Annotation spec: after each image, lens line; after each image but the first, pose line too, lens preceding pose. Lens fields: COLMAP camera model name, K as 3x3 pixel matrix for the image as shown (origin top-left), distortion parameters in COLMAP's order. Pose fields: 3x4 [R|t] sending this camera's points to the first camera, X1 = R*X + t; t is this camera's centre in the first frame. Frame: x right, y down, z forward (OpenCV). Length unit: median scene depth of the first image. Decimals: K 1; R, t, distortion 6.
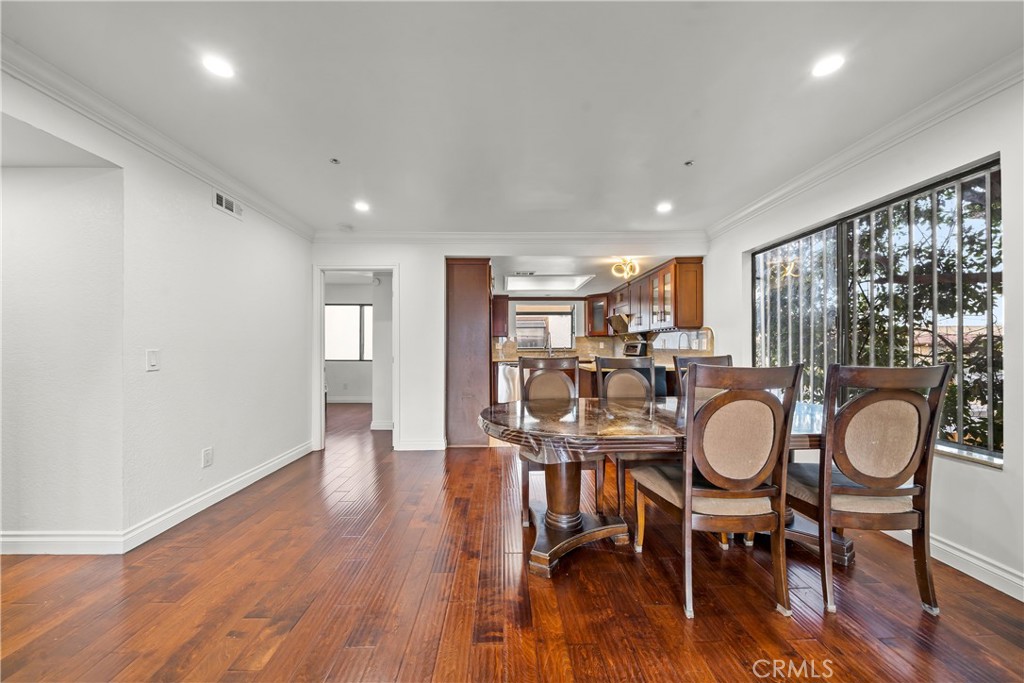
lens RADIAL K [[356.2, 0, 512.0], [0, 356.2, 341.5], [0, 0, 1]] dist [0.000013, 0.000002]
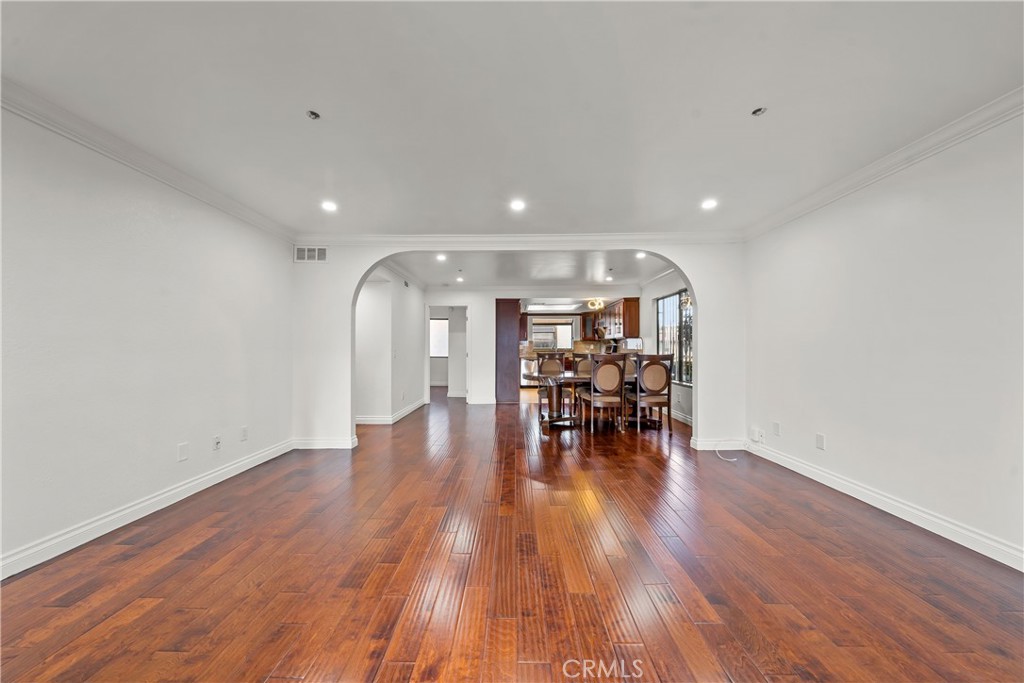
lens RADIAL K [[356.2, 0, 512.0], [0, 356.2, 341.5], [0, 0, 1]] dist [0.000013, 0.000002]
pose [[0.999317, -0.000718, -0.036940, -0.035486], [0.000676, 0.999999, -0.001144, -0.015236], [0.036940, 0.001118, 0.999317, -0.794014]]
